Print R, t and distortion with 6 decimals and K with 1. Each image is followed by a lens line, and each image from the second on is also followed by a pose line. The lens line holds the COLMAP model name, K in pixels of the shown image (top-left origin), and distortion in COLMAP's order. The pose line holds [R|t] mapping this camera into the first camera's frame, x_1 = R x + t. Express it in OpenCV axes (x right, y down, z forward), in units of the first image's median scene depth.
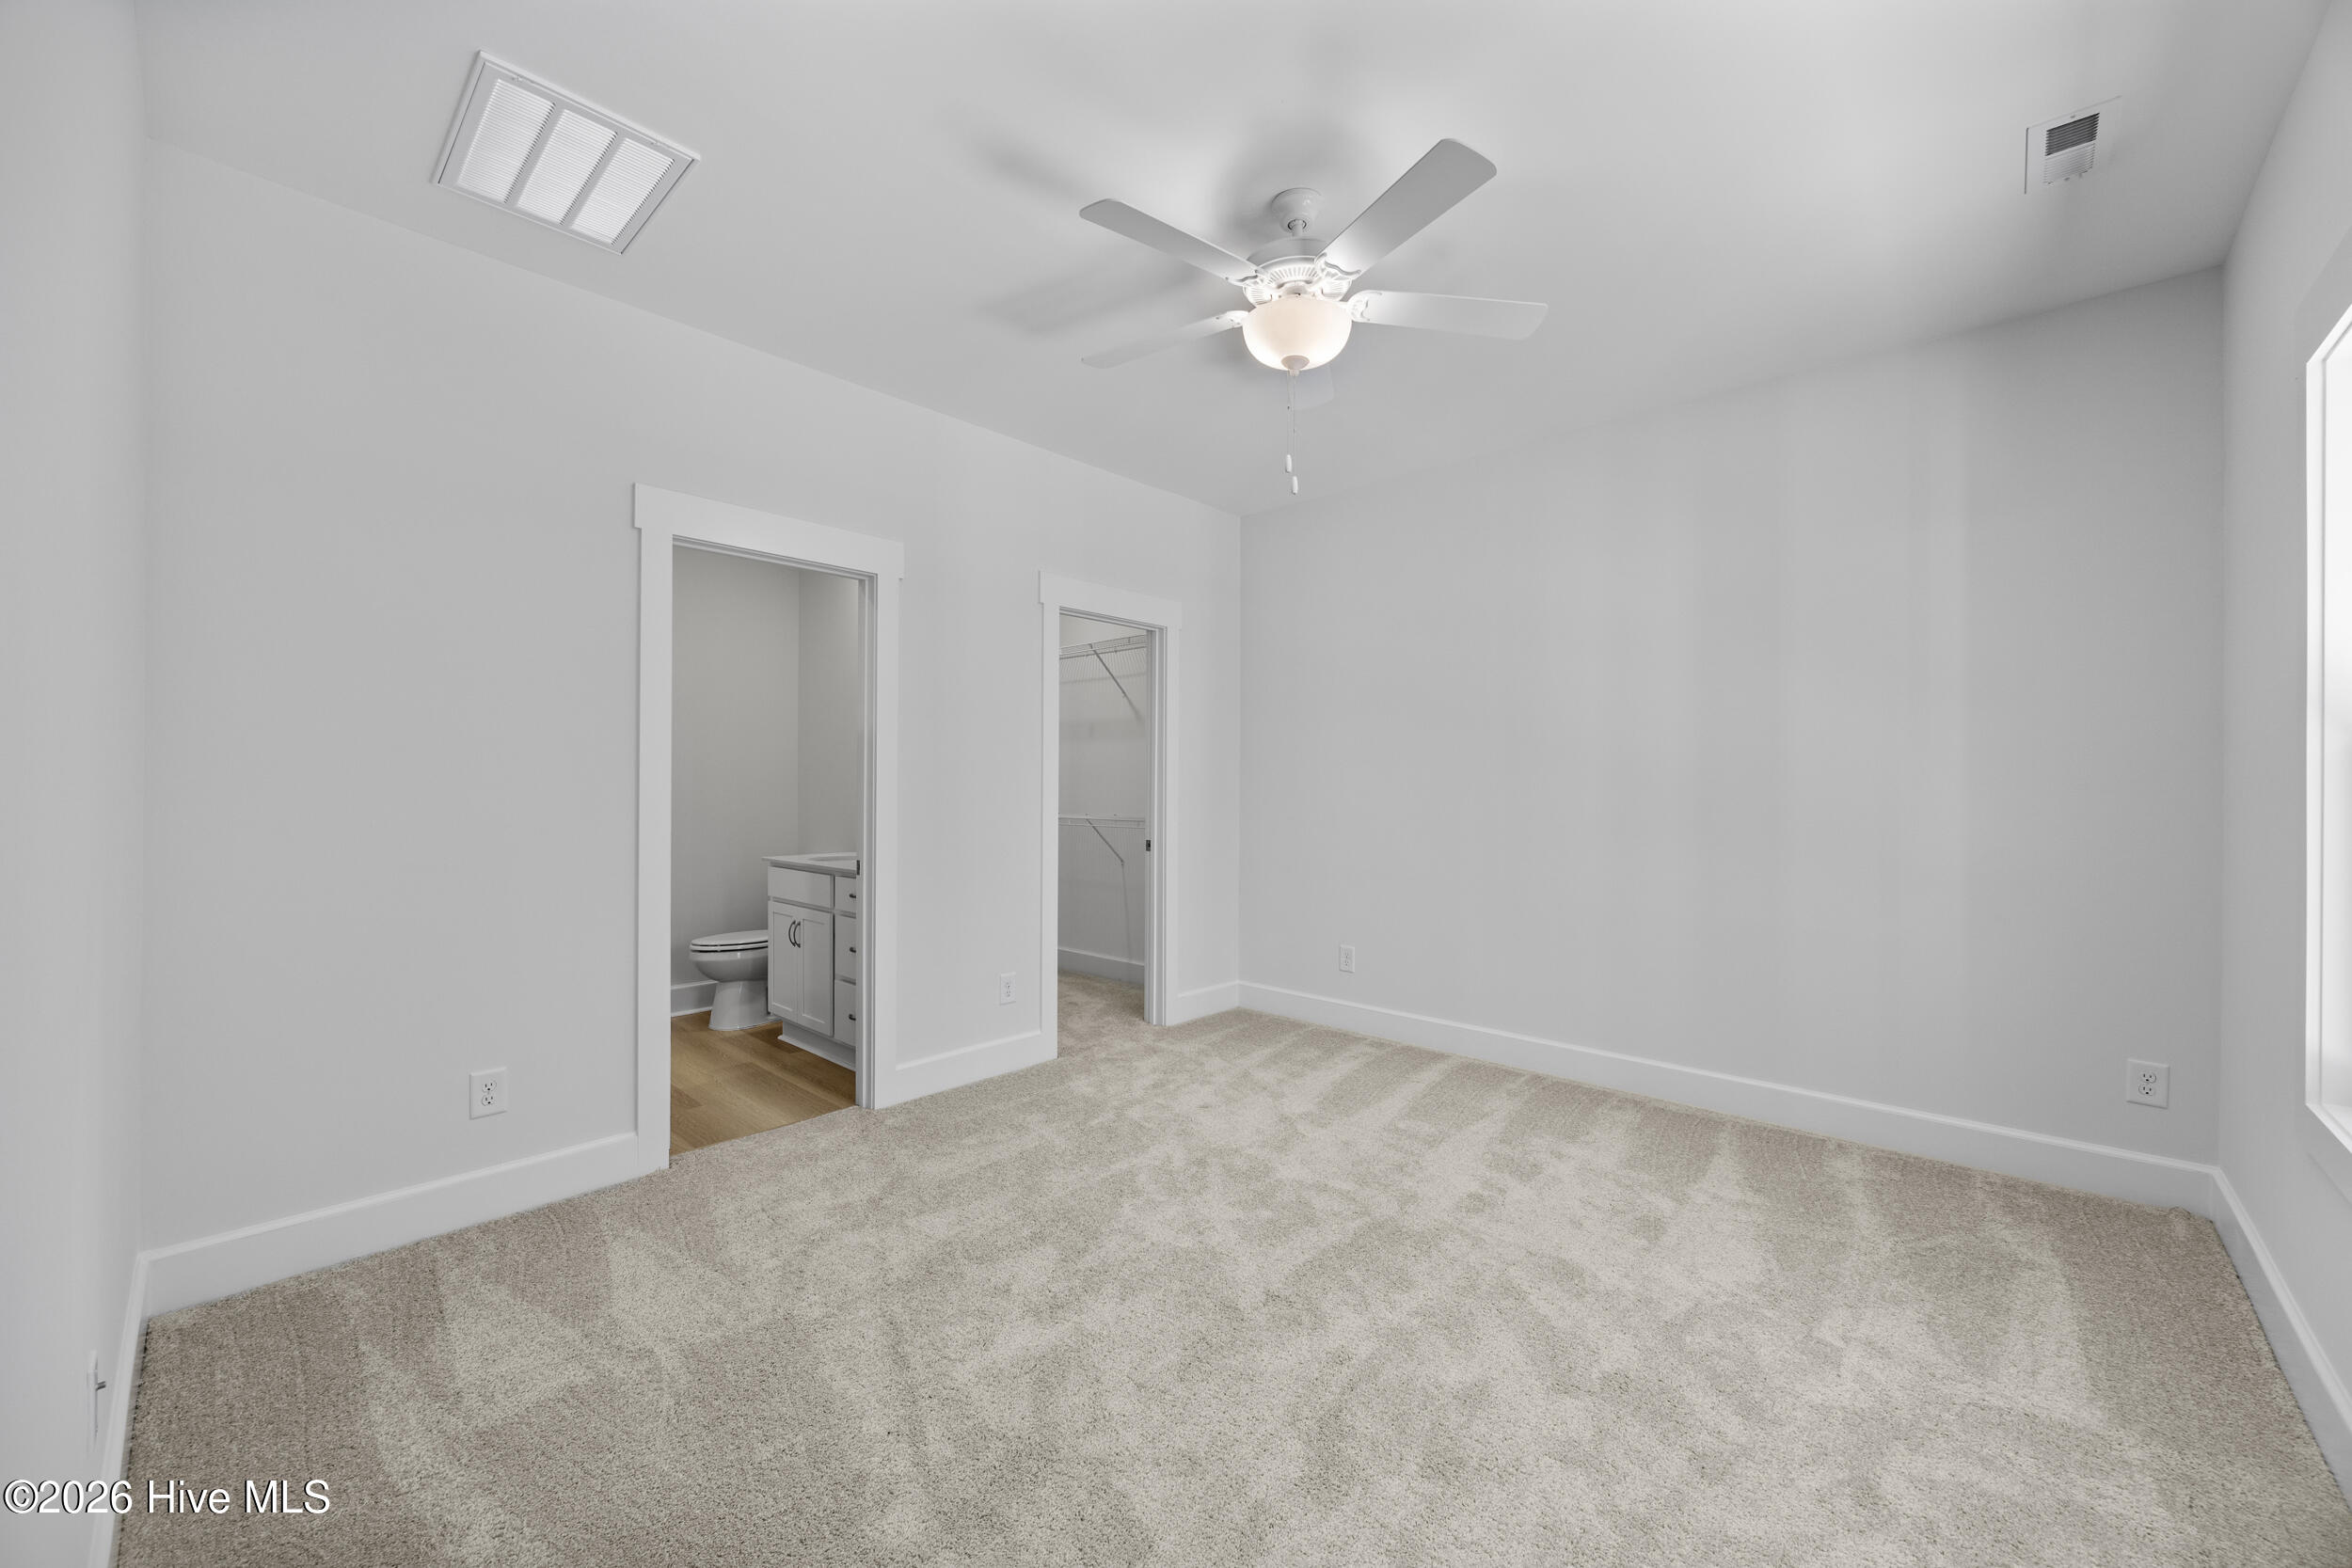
lens RADIAL K [[927.4, 0, 1155.7], [0, 927.4, 787.3], [0, 0, 1]] dist [0.000865, 0.000079]
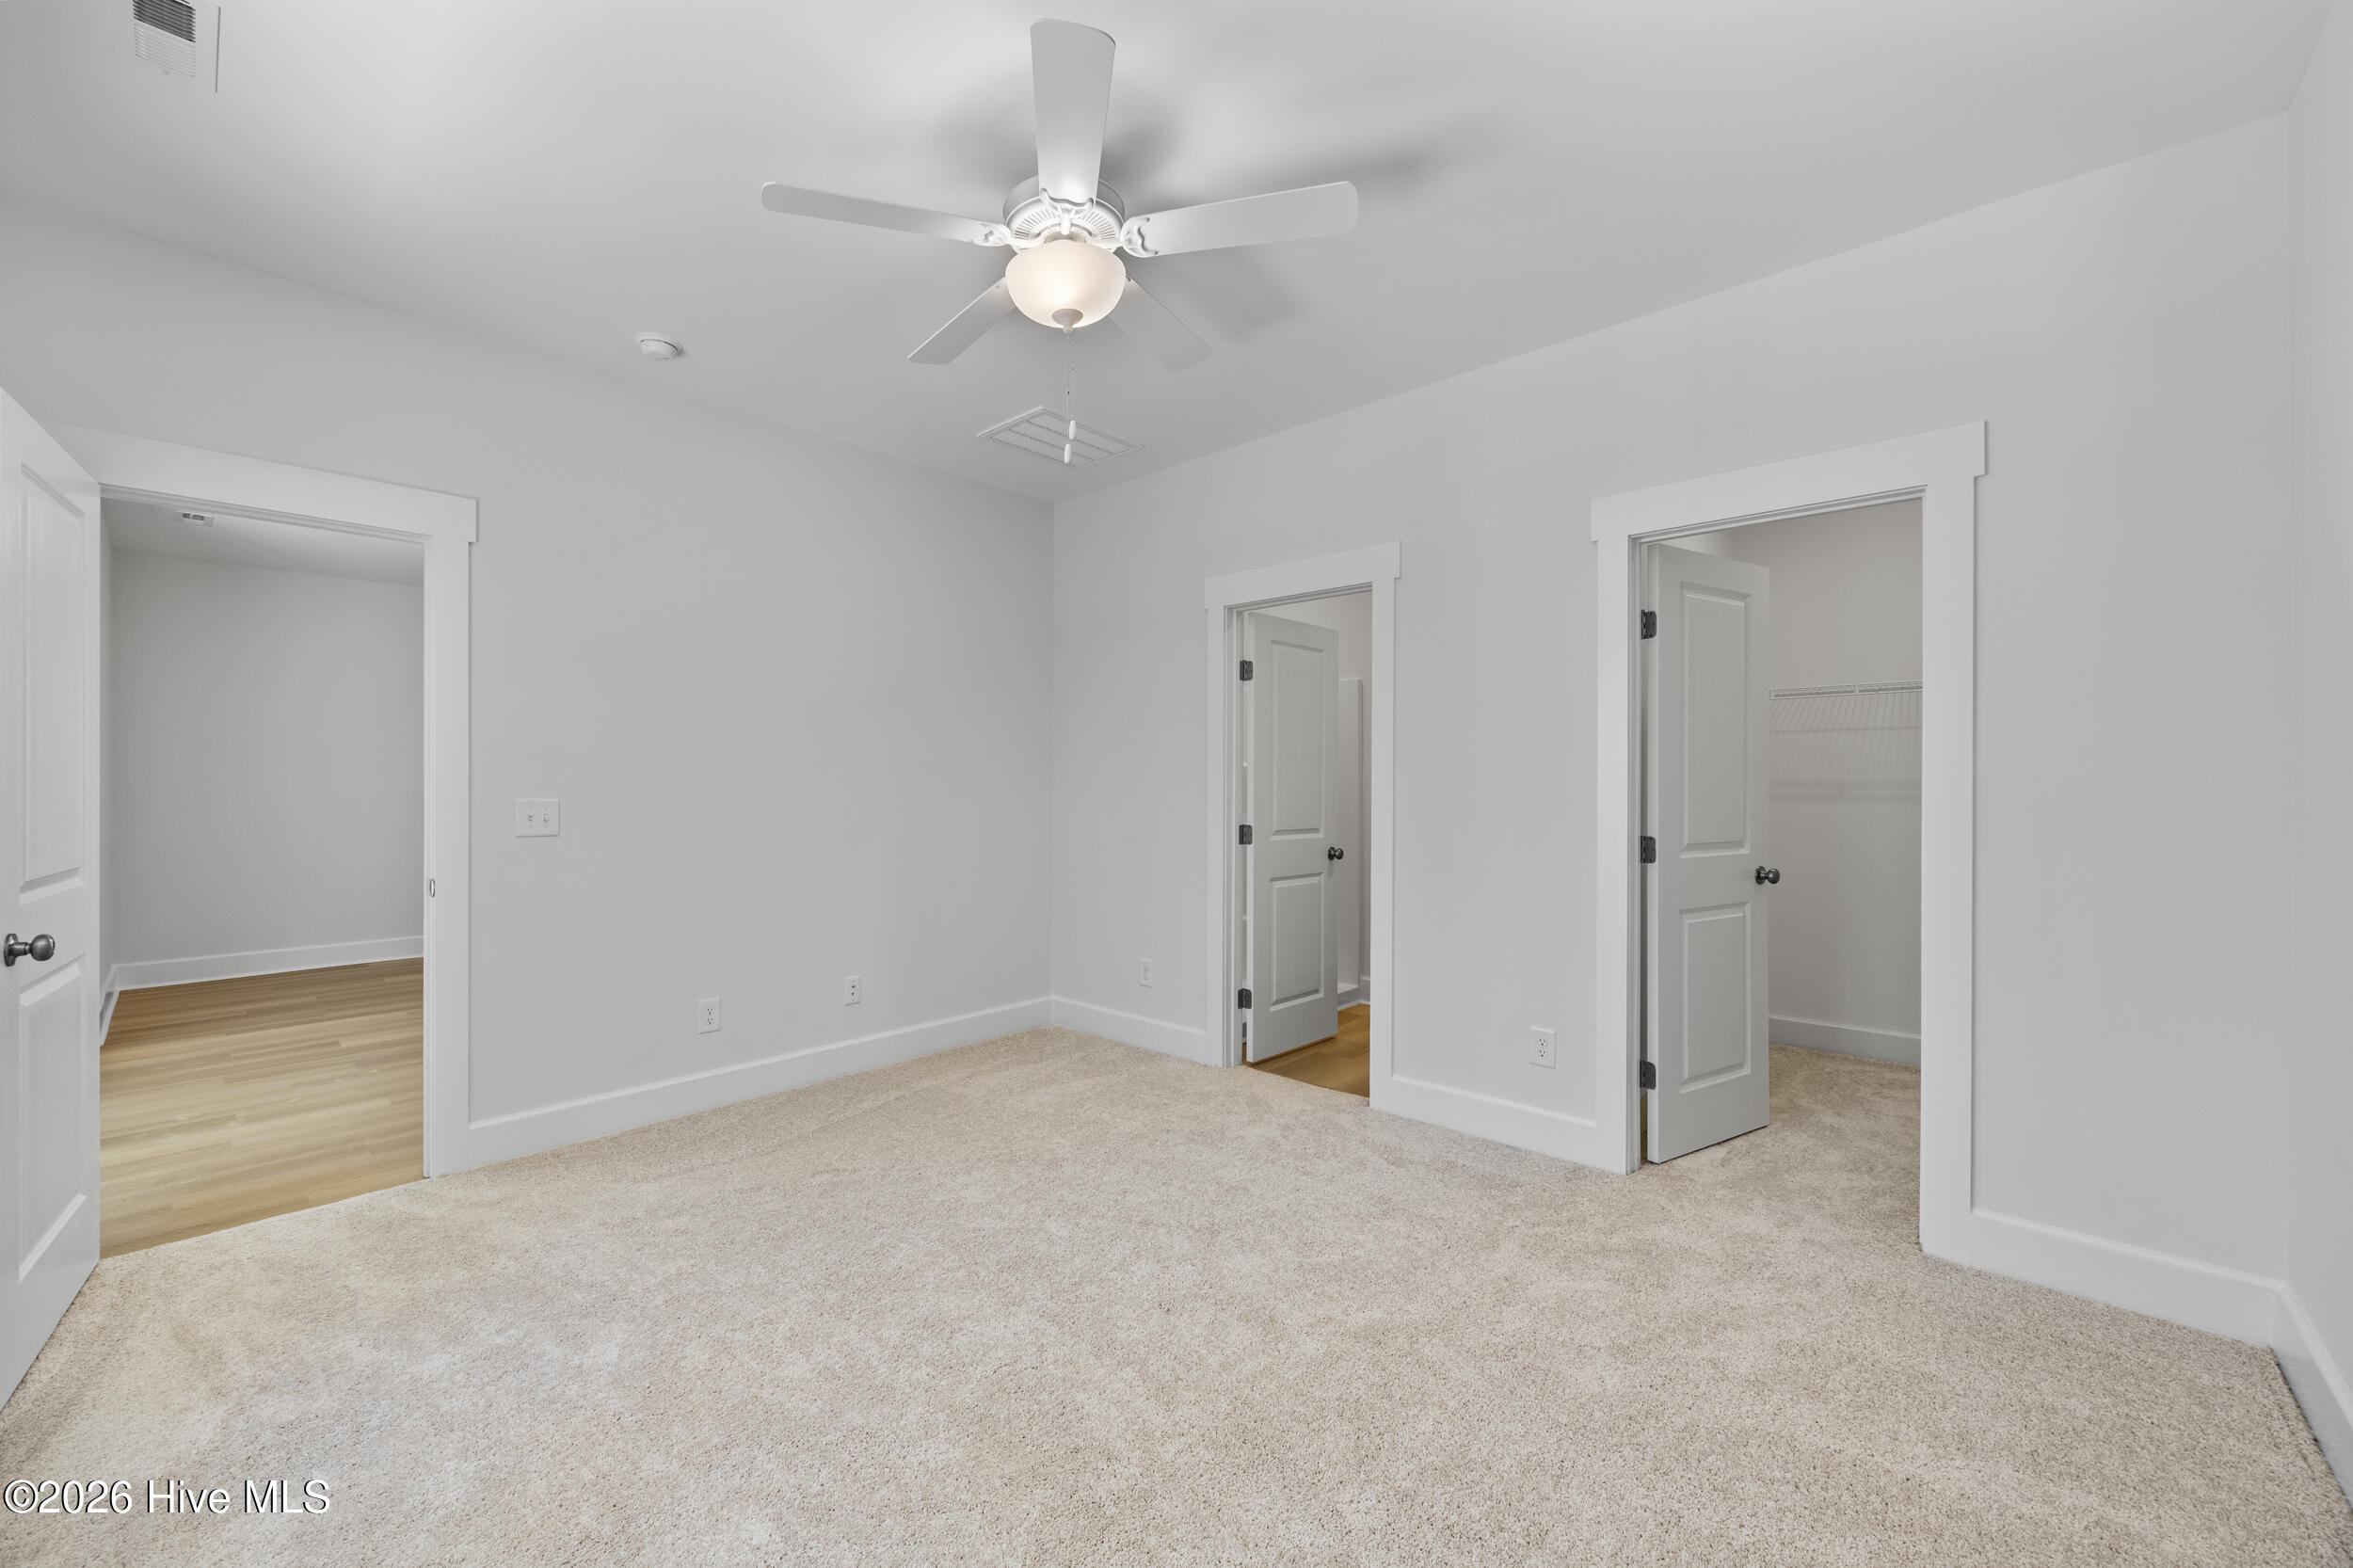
lens RADIAL K [[927.9, 0, 1156.2], [0, 927.9, 787.3], [0, 0, 1]] dist [0.000865, 0.000079]
pose [[0.004736, -0.002485, -0.999986, 0.745434], [-0.006445, 0.999976, -0.002515, 0.000121], [0.999968, 0.006457, 0.004719, 0.787517]]
